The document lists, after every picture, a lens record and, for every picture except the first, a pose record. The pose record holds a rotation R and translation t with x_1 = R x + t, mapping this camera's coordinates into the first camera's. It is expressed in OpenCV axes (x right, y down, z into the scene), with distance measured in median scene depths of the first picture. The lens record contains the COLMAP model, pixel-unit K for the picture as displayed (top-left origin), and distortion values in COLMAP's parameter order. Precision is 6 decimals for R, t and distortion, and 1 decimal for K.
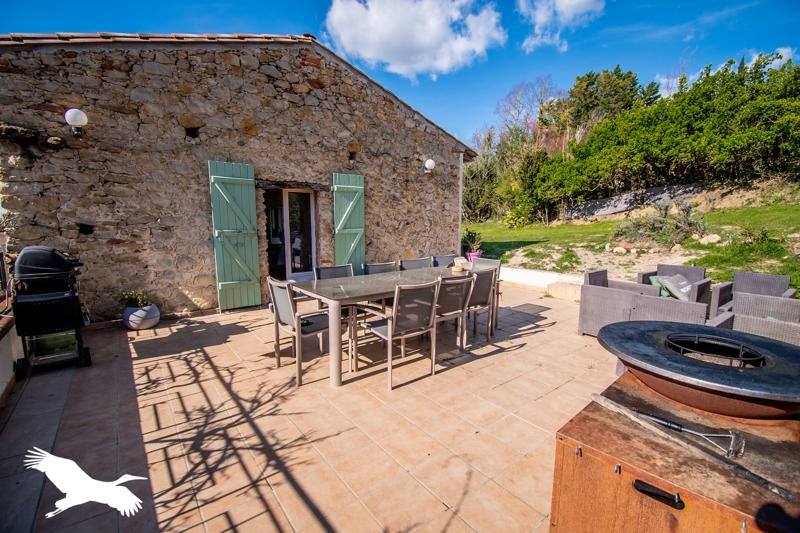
lens RADIAL K [[348.1, 0, 402.4], [0, 348.1, 261.4], [0, 0, 1]] dist [0.001172, -0.018075]
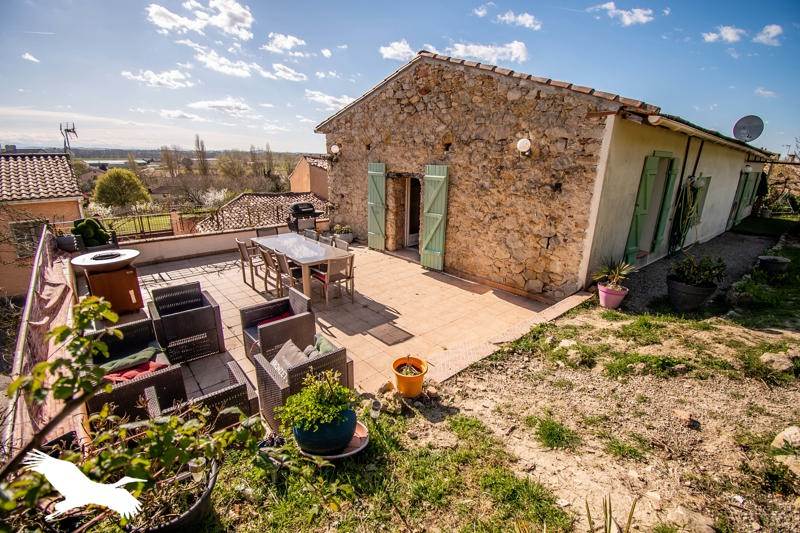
lens RADIAL K [[348.1, 0, 402.4], [0, 348.1, 261.4], [0, 0, 1]] dist [0.001172, -0.018075]
pose [[0.068266, 0.274288, -0.959222, 1.010559], [-0.139354, 0.954661, 0.263066, -0.234360], [0.987887, 0.115713, 0.103394, 0.811169]]
